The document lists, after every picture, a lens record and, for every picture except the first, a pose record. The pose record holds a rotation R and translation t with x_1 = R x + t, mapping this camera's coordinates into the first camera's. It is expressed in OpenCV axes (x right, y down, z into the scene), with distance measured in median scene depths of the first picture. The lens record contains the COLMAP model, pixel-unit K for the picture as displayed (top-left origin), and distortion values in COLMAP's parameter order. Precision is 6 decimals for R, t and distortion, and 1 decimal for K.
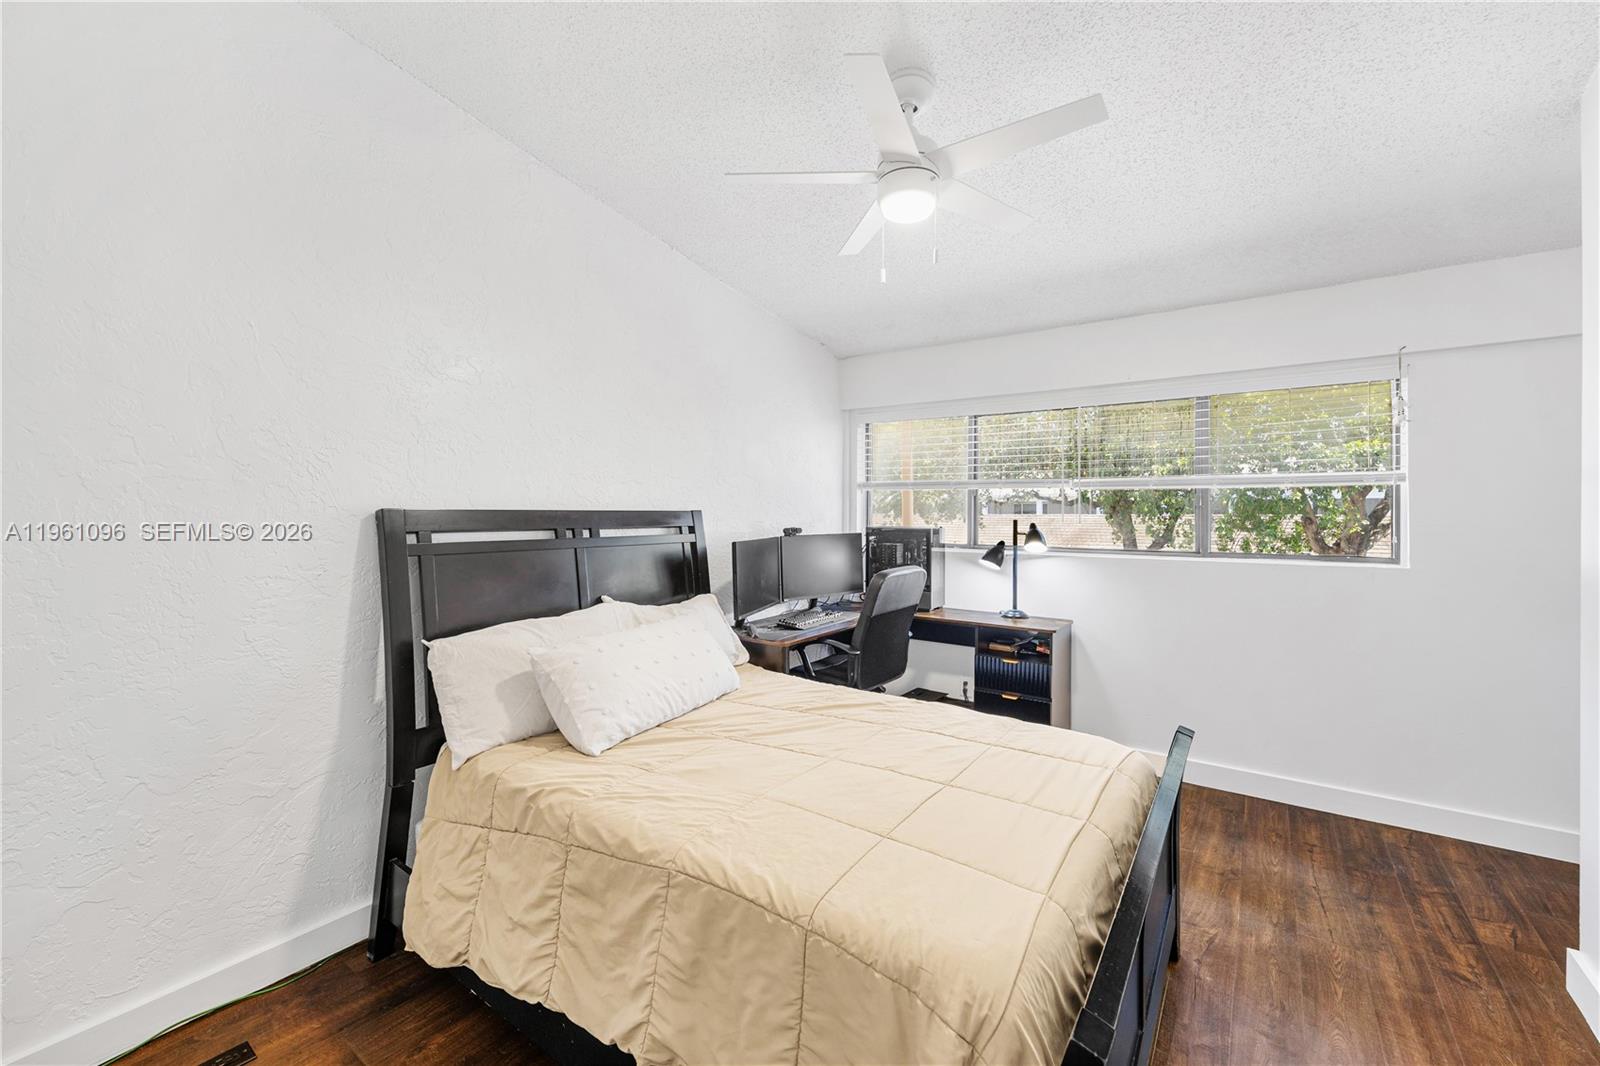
lens RADIAL K [[640.9, 0, 808.0], [0, 640.9, 511.5], [0, 0, 1]] dist [-0.003458, 0.000159]
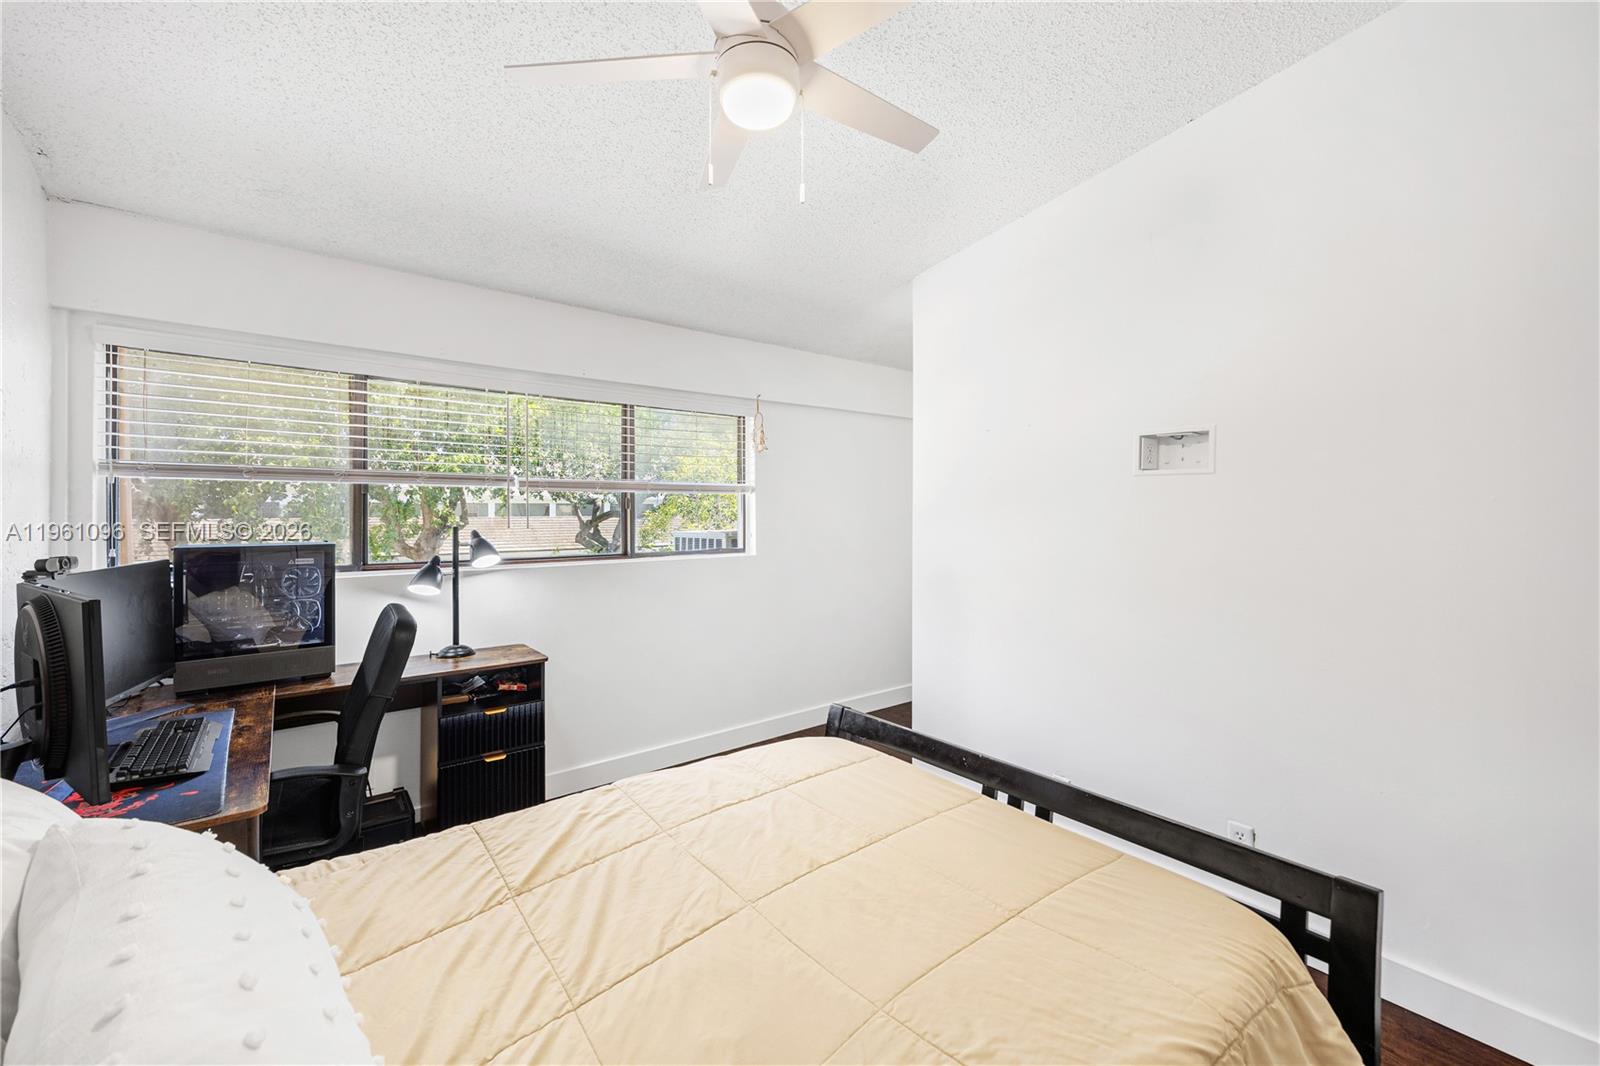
lens RADIAL K [[650.8, 0, 772.1], [0, 650.8, 522.4], [0, 0, 1]] dist [-0.002673, 0.000142]
pose [[0.298238, -0.016291, 0.954352, -0.299507], [0.005535, 0.999867, 0.015338, -0.002033], [-0.954475, 0.000708, 0.298289, 0.416764]]
